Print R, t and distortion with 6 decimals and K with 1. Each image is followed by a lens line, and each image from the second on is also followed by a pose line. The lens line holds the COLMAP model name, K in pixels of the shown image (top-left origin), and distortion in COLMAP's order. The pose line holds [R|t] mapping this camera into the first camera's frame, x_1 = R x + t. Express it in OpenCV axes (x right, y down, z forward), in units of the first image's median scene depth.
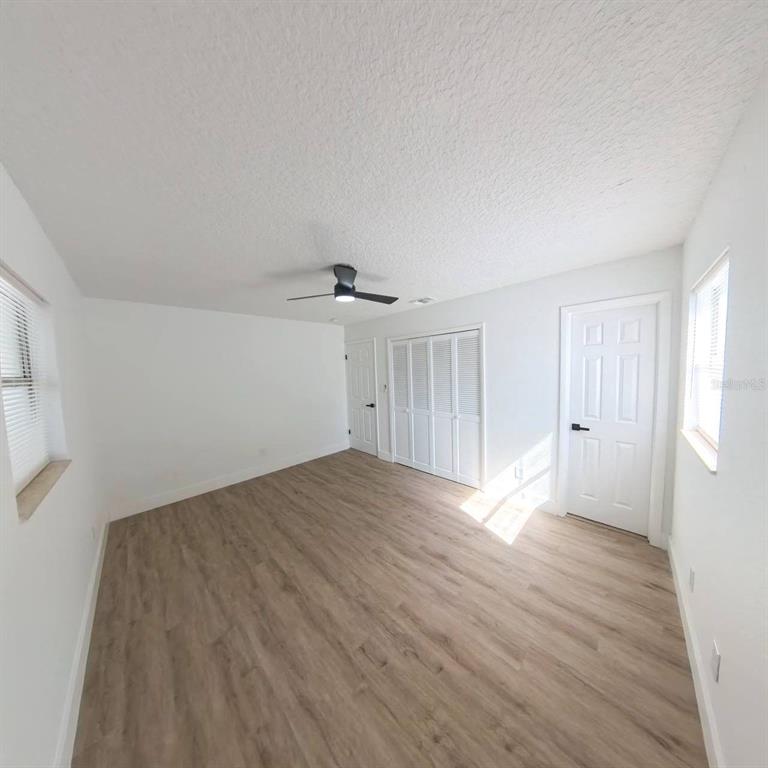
lens RADIAL K [[247.6, 0, 385.7], [0, 247.6, 384.9], [0, 0, 1]] dist [-0.019273, 0.000829]
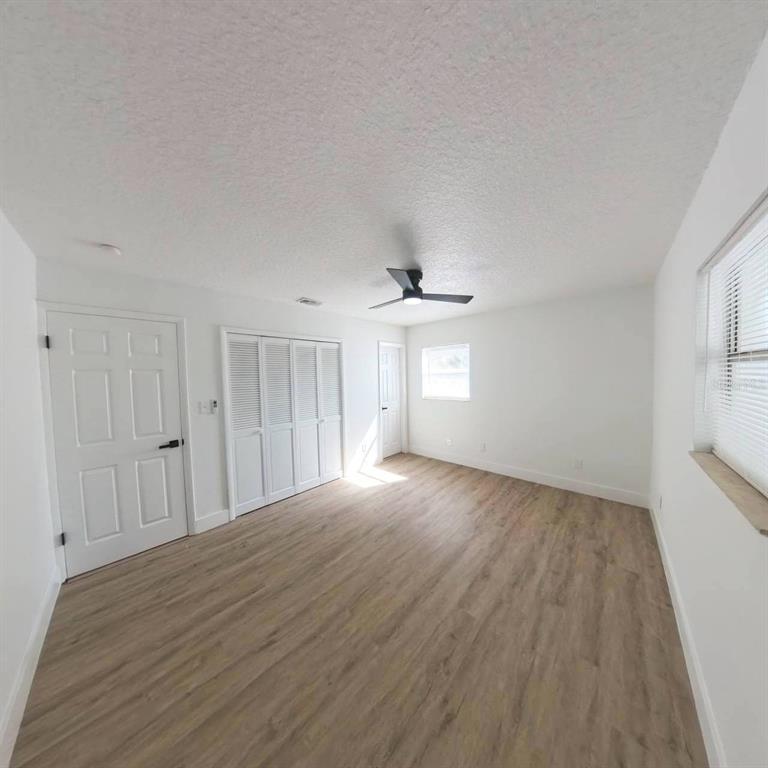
lens RADIAL K [[247.6, 0, 381.4], [0, 247.6, 385.4], [0, 0, 1]] dist [-0.019273, 0.000829]
pose [[-0.004879, -0.007514, 0.999960, -0.846344], [0.089211, 0.995981, 0.007919, -0.008626], [-0.996001, 0.089246, -0.004189, 0.813475]]
